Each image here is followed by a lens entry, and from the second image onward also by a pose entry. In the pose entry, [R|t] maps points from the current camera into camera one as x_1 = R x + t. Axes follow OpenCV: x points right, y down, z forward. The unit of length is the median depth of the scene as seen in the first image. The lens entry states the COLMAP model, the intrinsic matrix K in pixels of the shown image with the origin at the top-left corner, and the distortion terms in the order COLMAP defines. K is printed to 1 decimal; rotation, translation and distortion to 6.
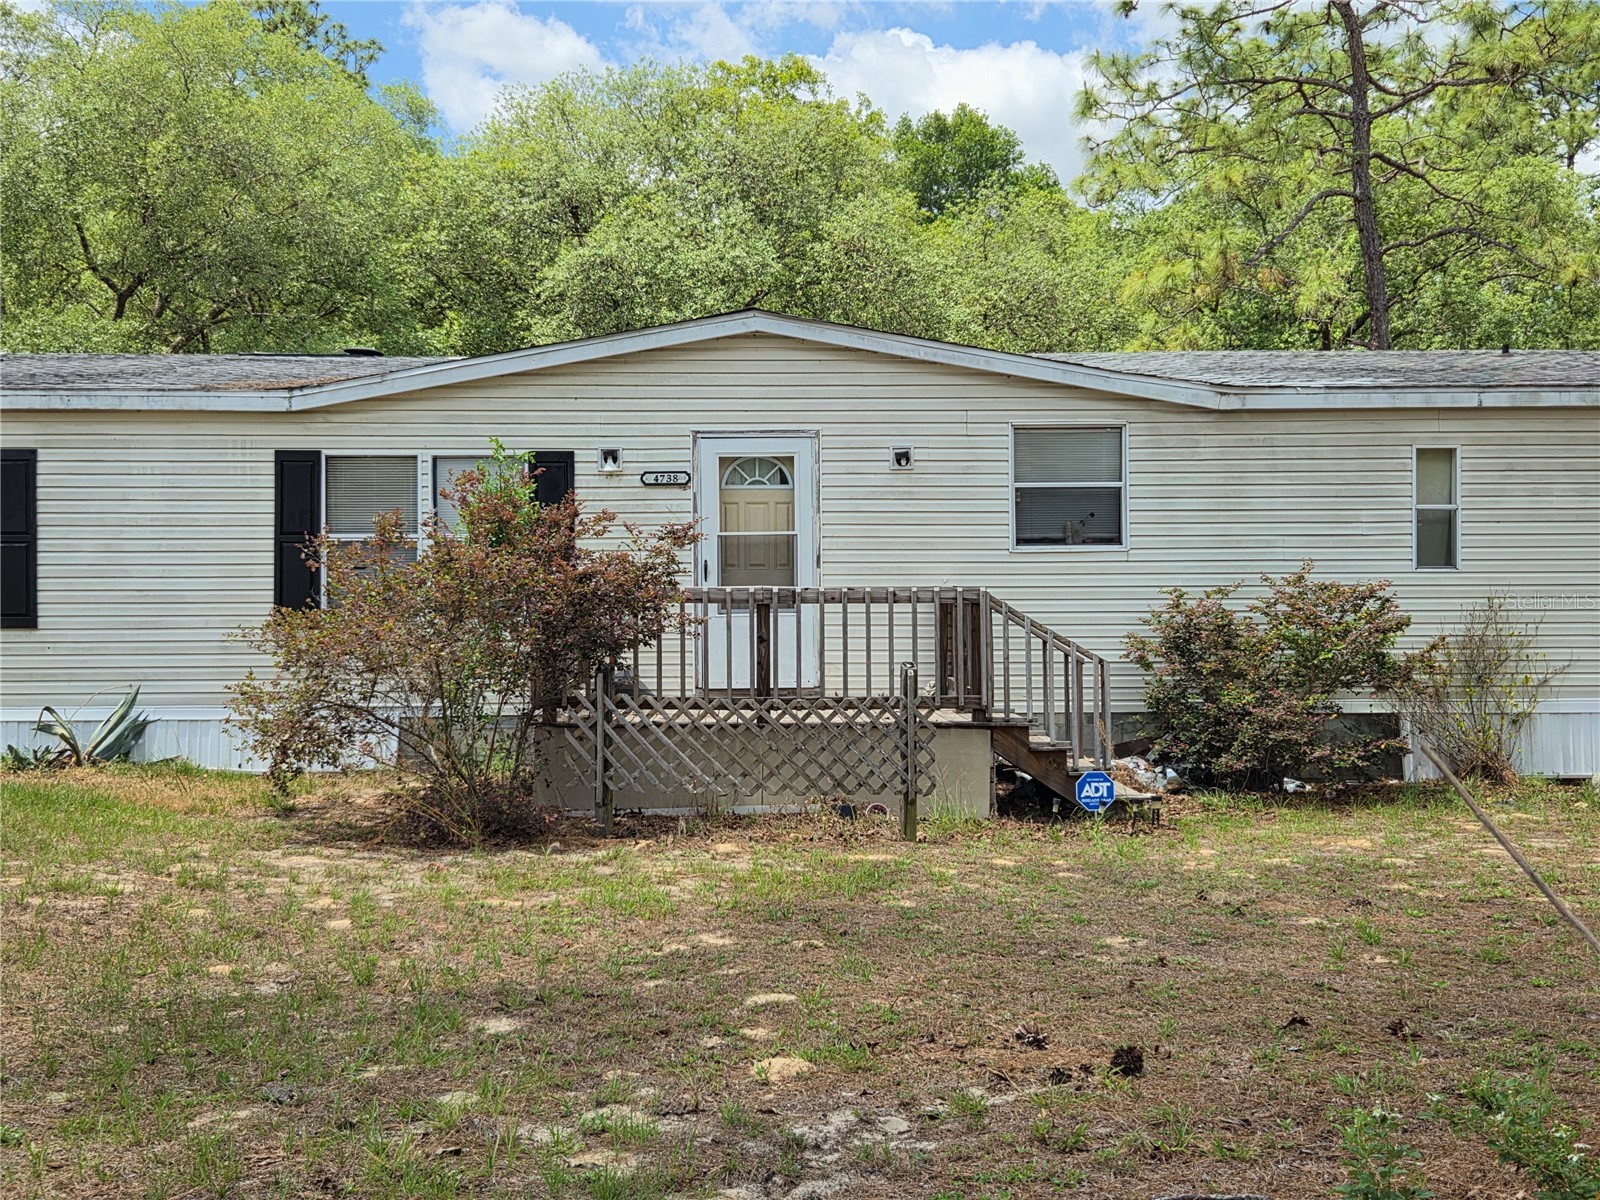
lens RADIAL K [[1665.7, 0, 800.0], [0, 1665.7, 600.0], [0, 0, 1]] dist [0.126155, 0.004986]
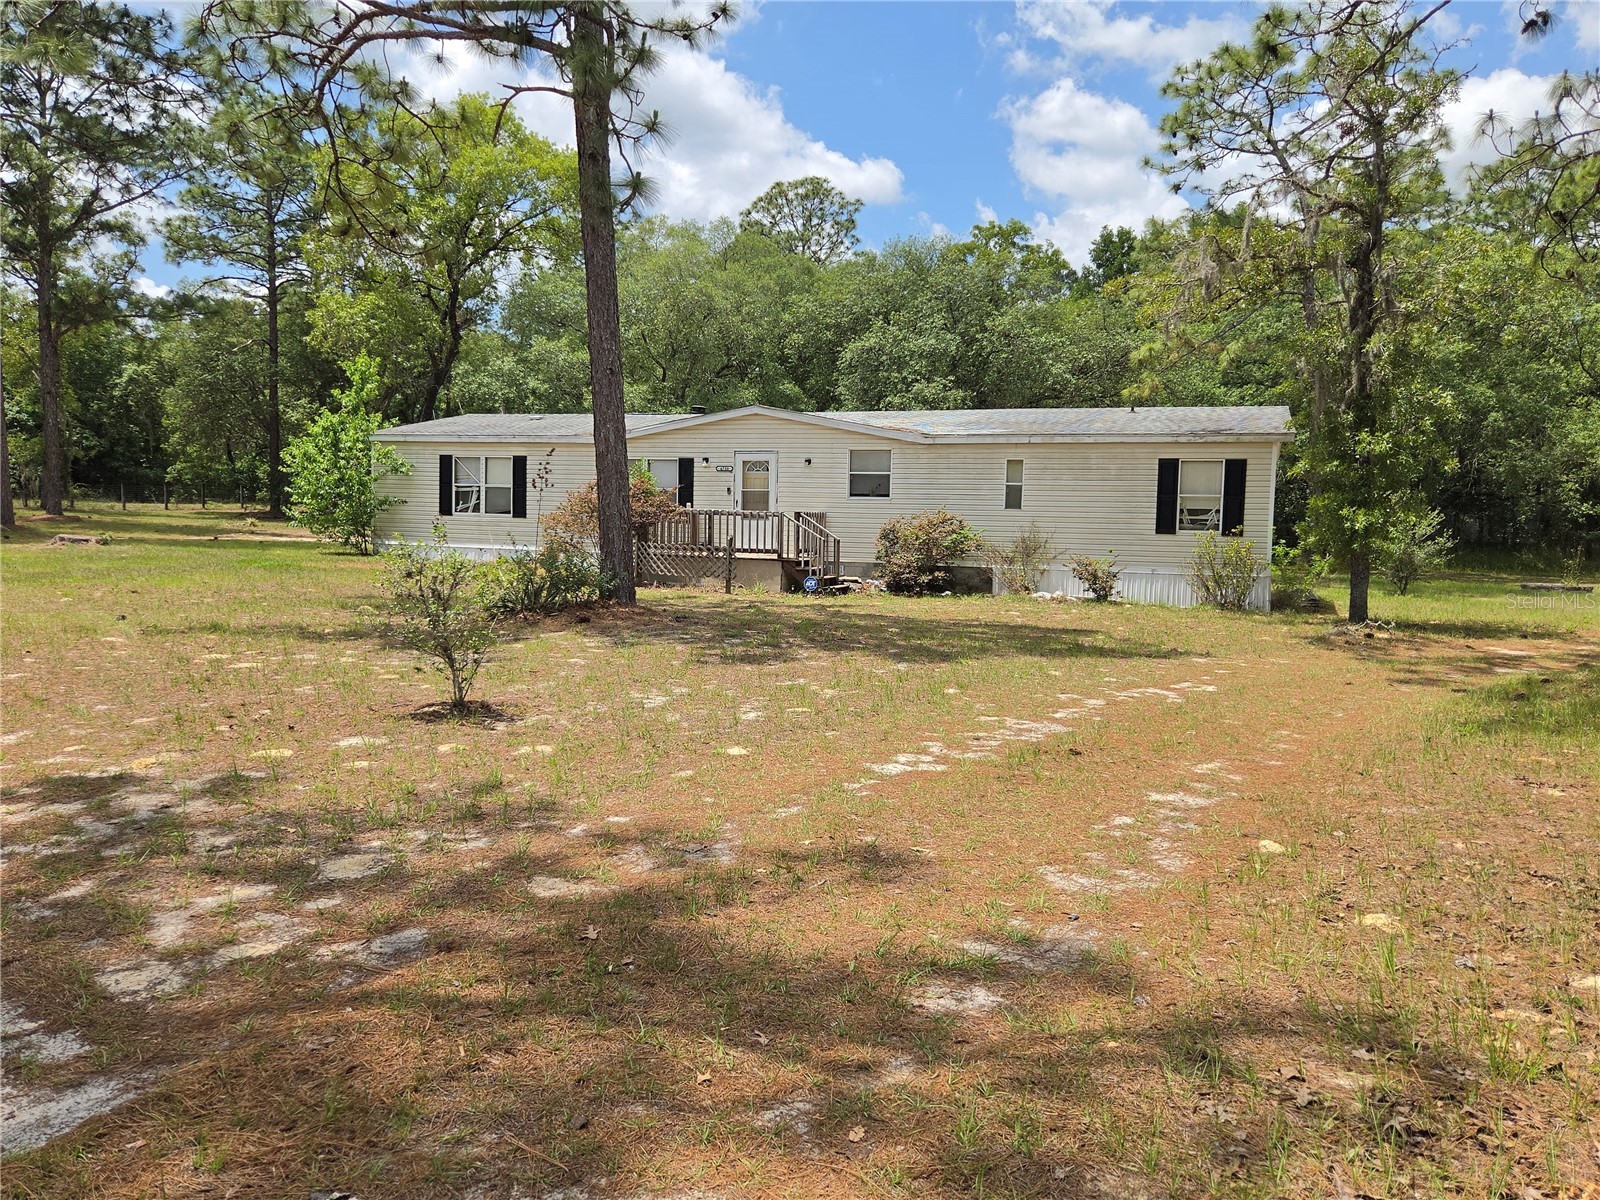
lens RADIAL K [[1175.8, 0, 800.0], [0, 1175.8, 600.0], [0, 0, 1]] dist [0.001891, 0.000001]
pose [[0.928246, 0.049851, -0.368612, 0.726034], [-0.028597, 0.997610, 0.062904, 0.013933], [0.370867, -0.047849, 0.927452, -0.692257]]
